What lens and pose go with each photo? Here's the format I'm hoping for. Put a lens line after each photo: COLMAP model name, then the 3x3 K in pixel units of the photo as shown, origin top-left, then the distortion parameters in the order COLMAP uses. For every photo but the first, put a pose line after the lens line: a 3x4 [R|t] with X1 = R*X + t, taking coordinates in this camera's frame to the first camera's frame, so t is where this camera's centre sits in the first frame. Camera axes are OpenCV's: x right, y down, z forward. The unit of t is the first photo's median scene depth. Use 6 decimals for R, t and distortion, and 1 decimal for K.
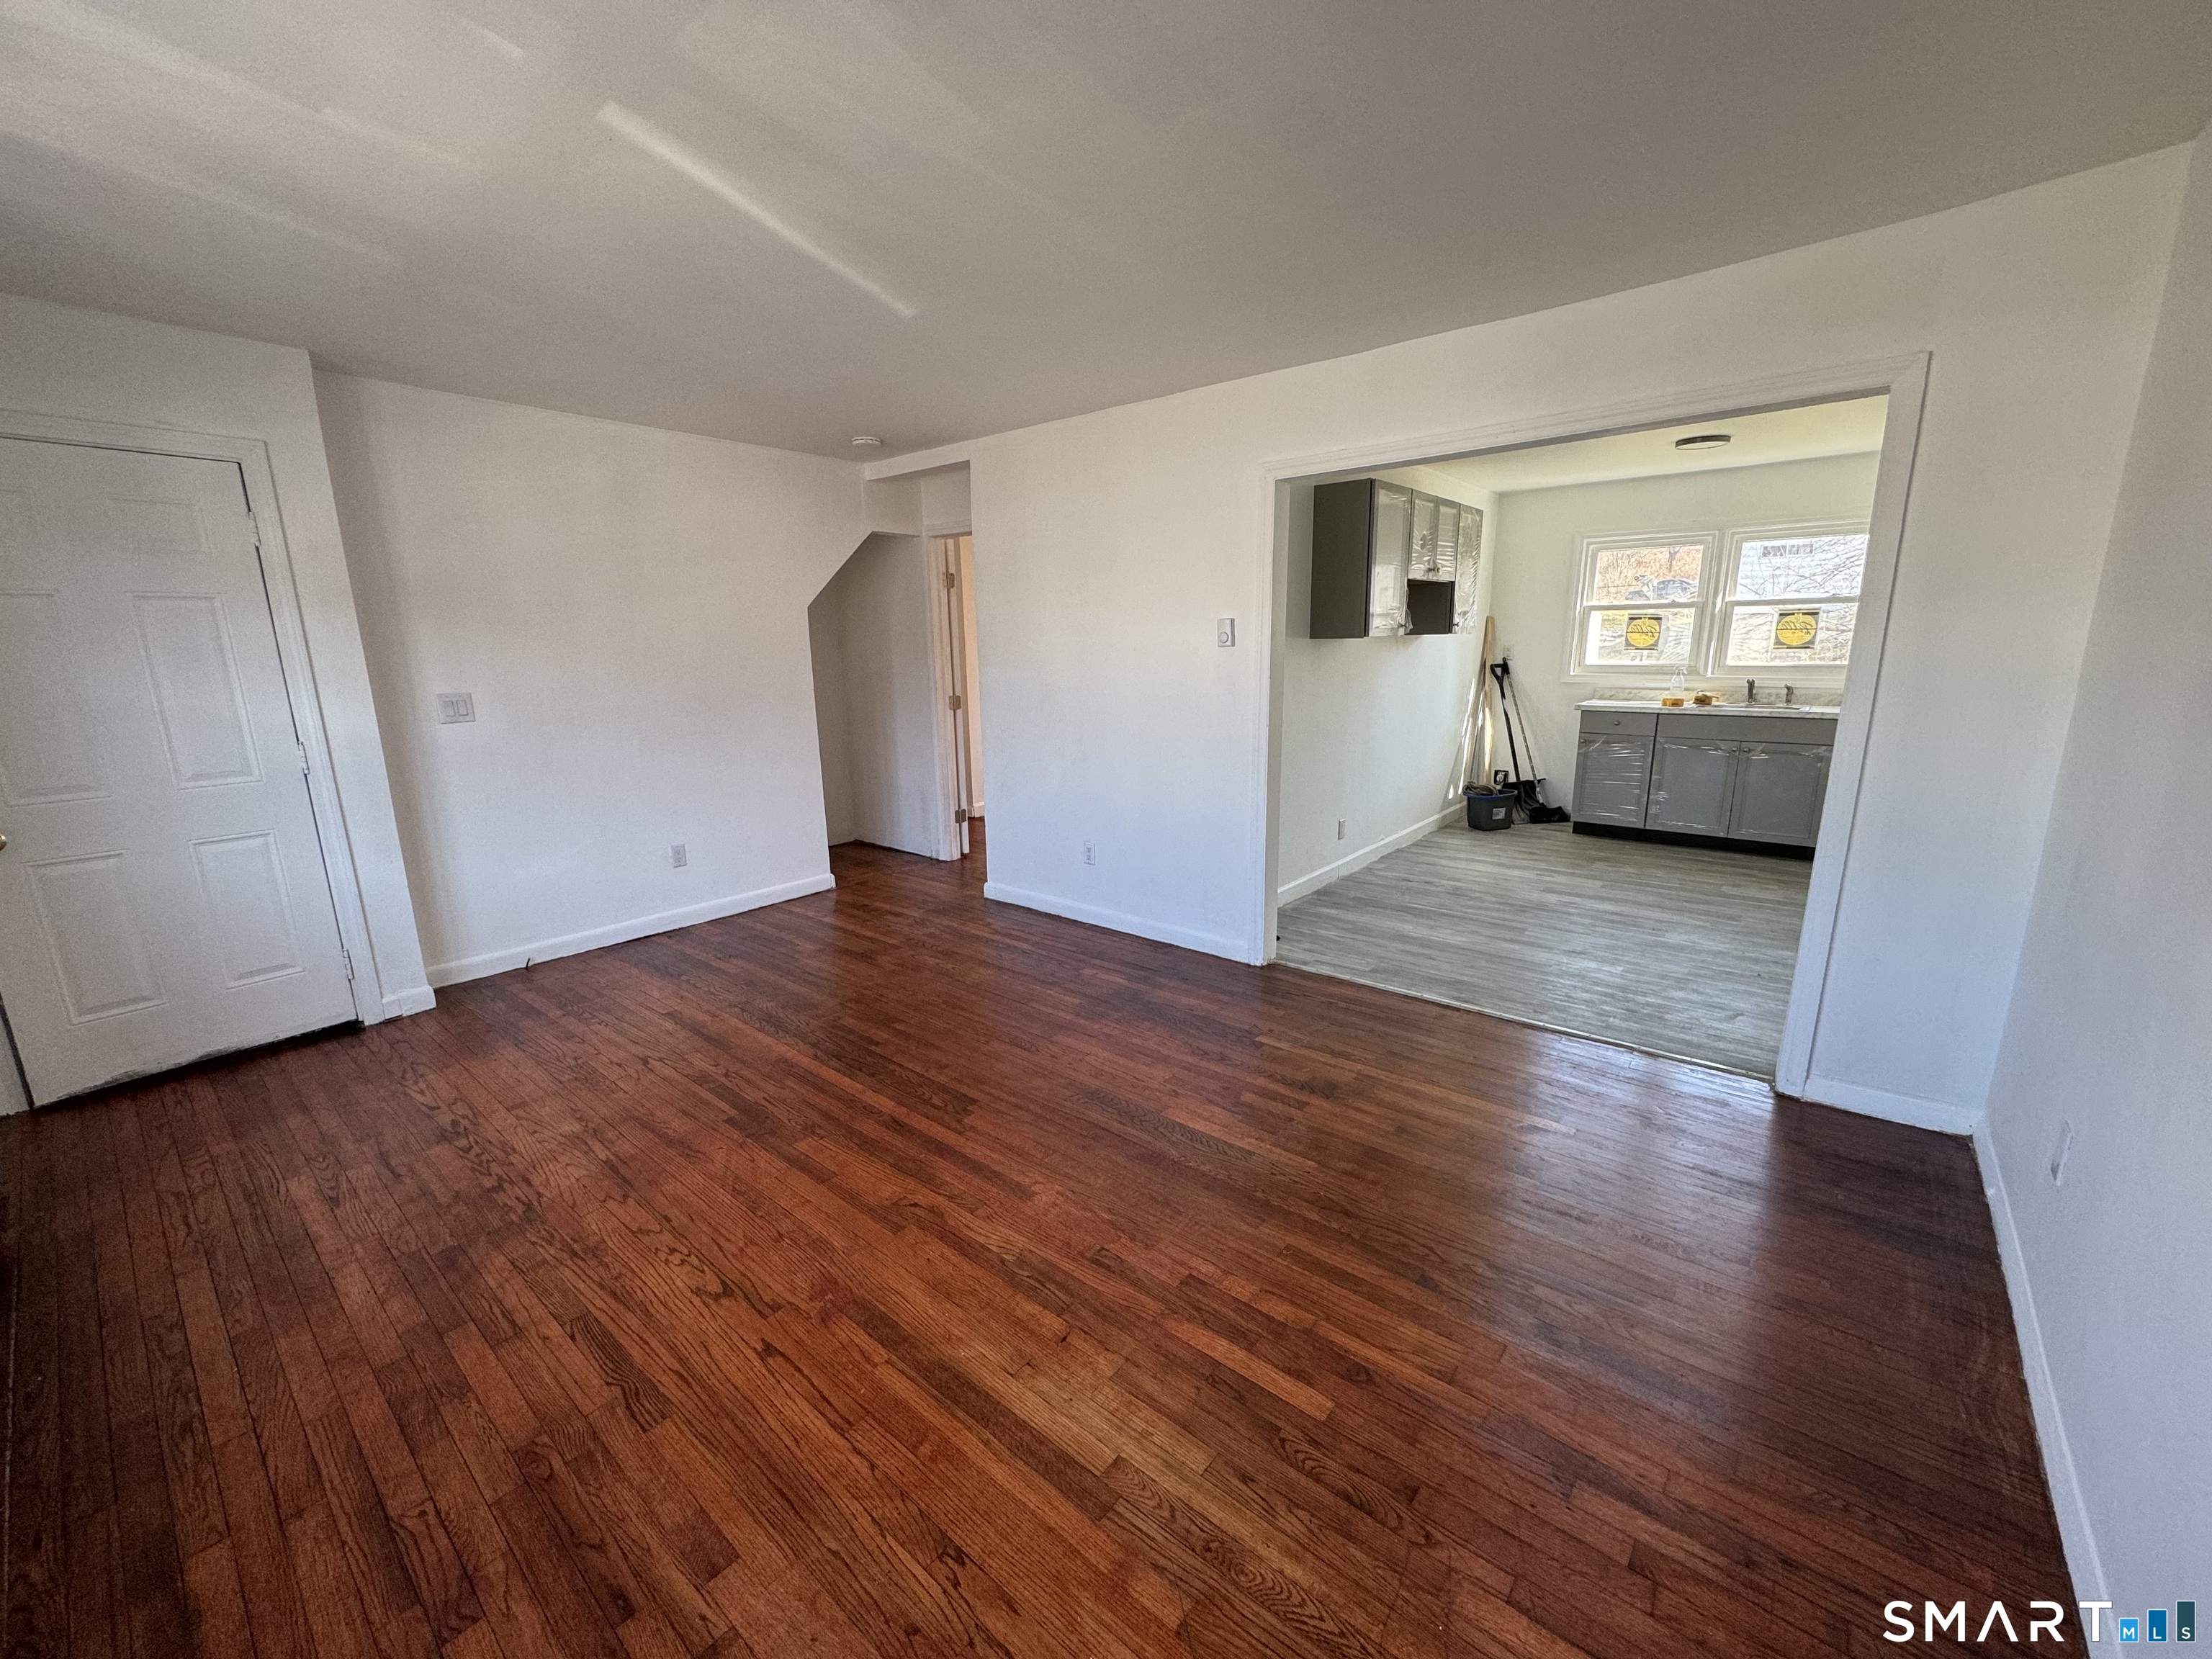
lens RADIAL K [[879.9, 0, 1106.8], [0, 879.9, 831.0], [0, 0, 1]] dist [-0.003428, 0.000336]
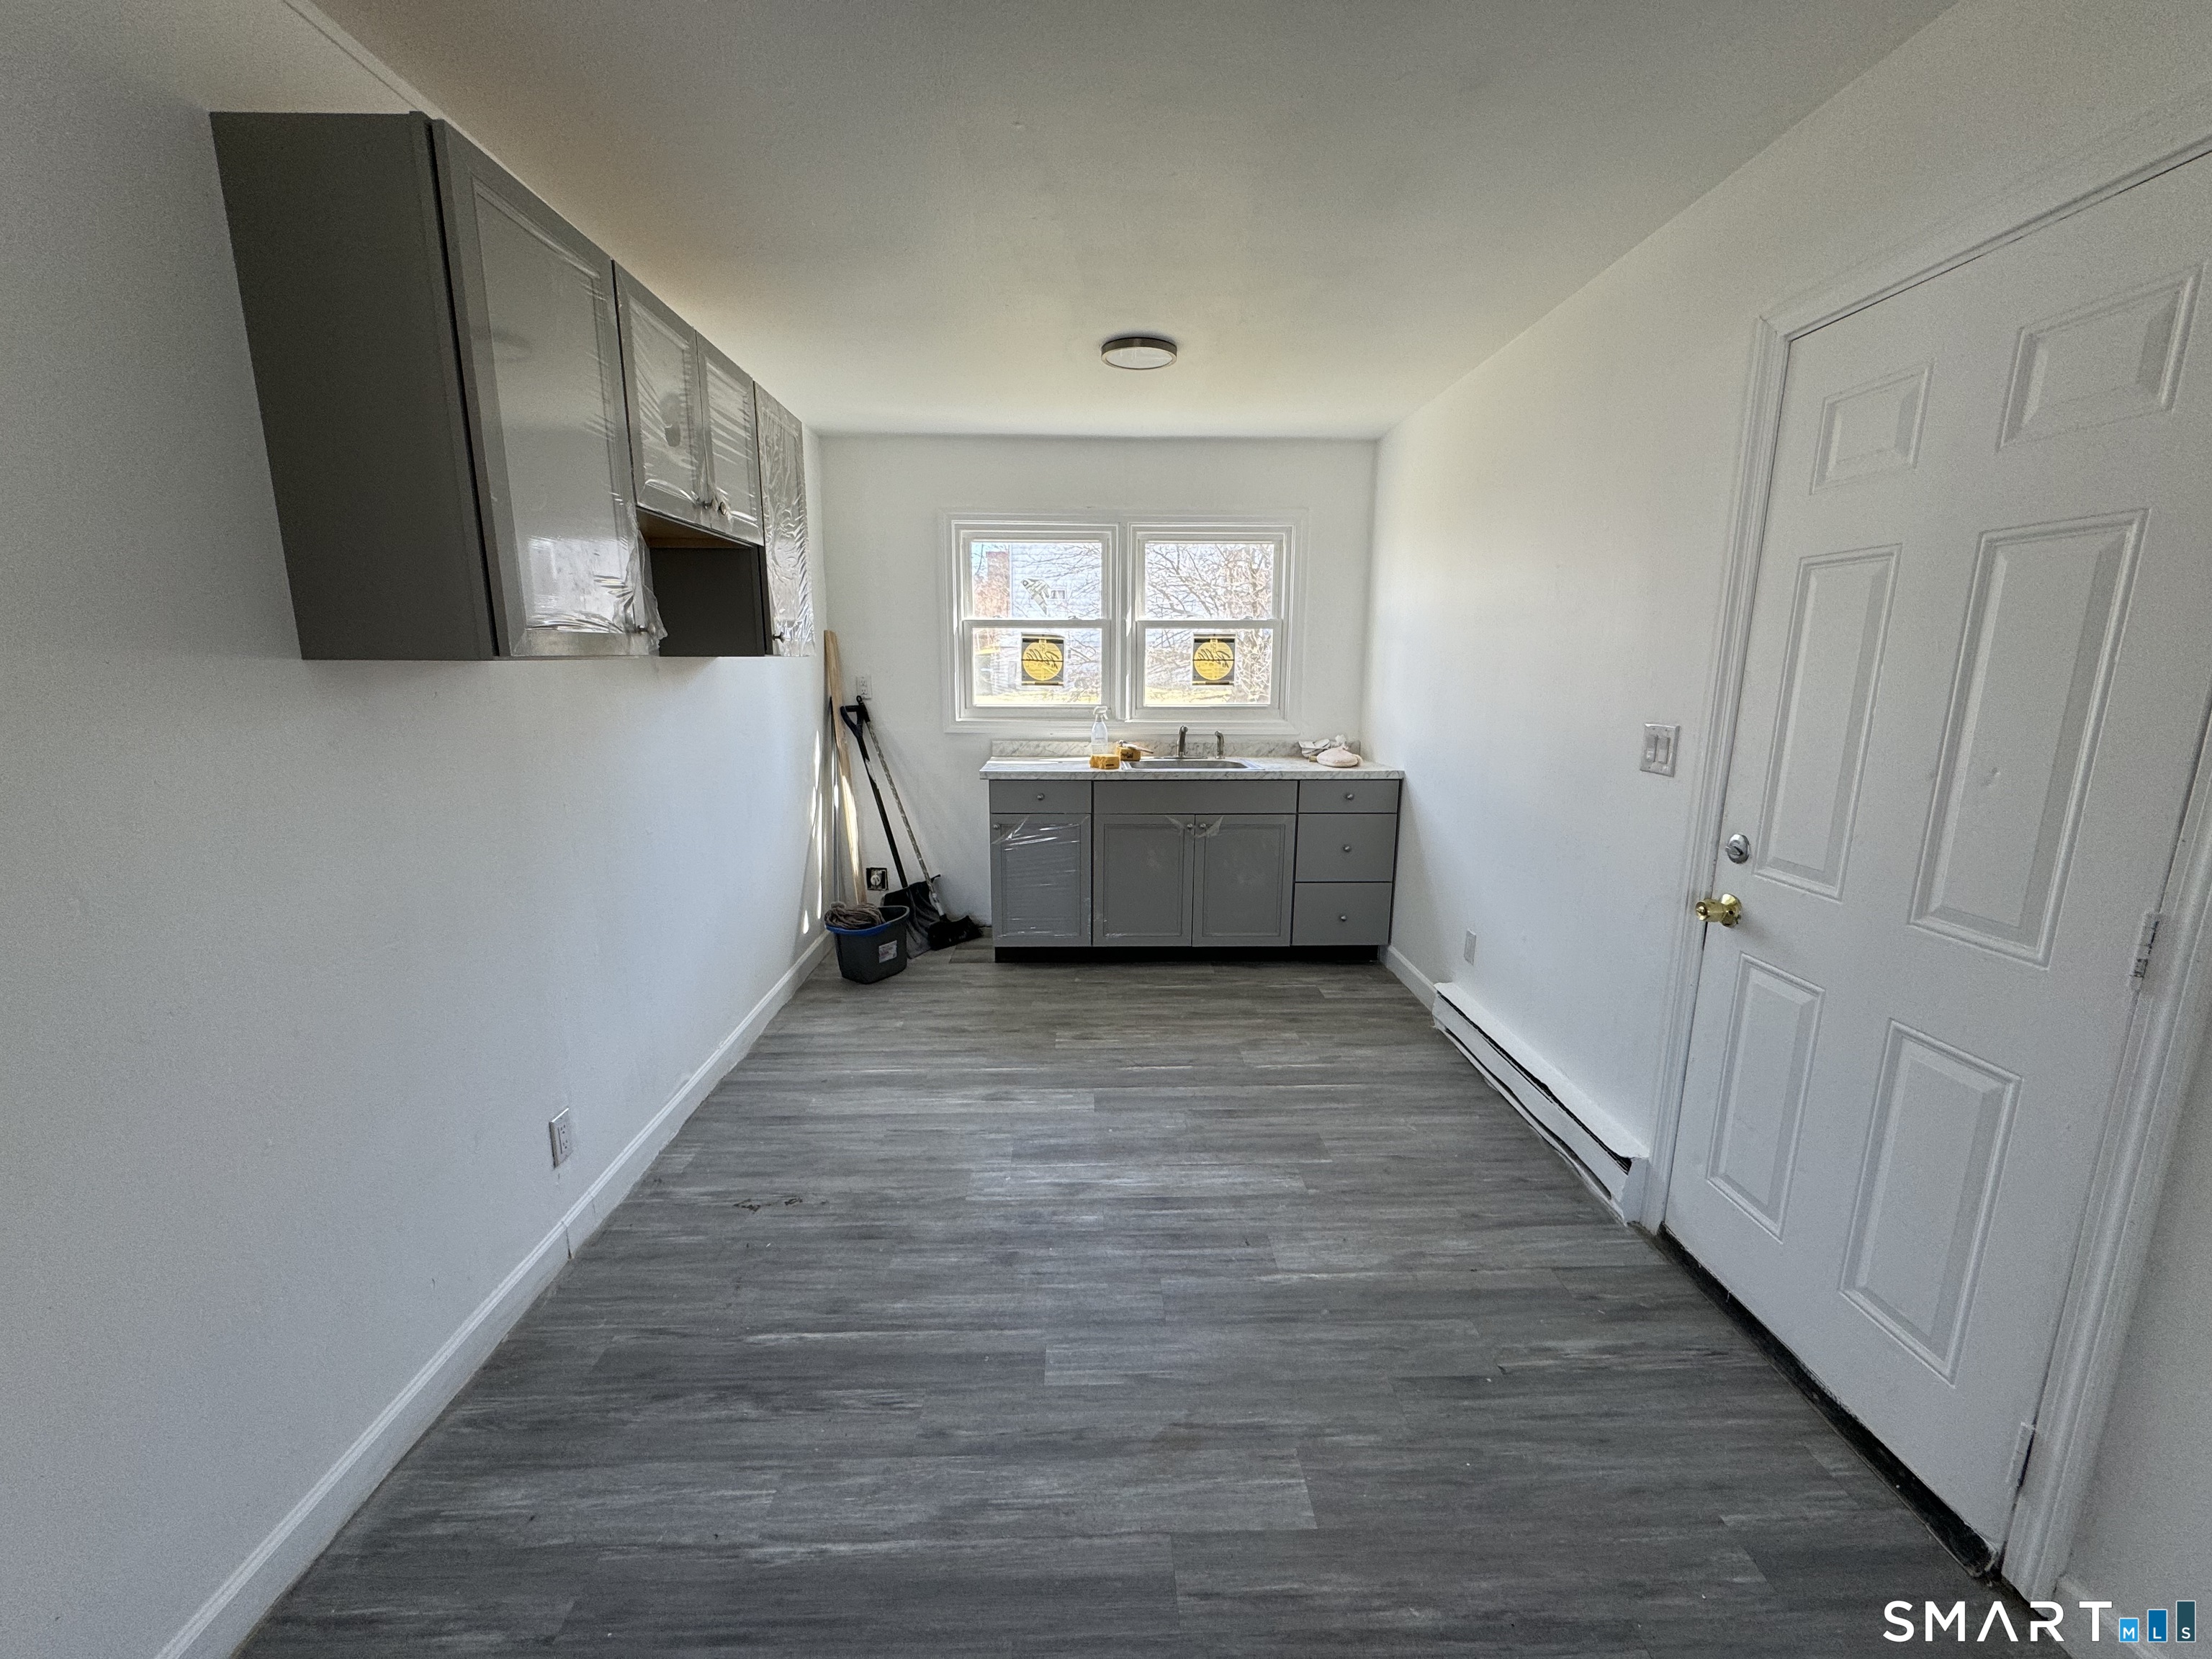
lens RADIAL K [[876.2, 0, 1107.4], [0, 876.2, 831.7], [0, 0, 1]] dist [-0.003177, 0.000009]
pose [[0.748600, -0.108298, 0.654118, 0.306964], [0.125710, 0.991858, 0.020349, -0.171503], [-0.650996, 0.066996, 0.756119, 0.780433]]
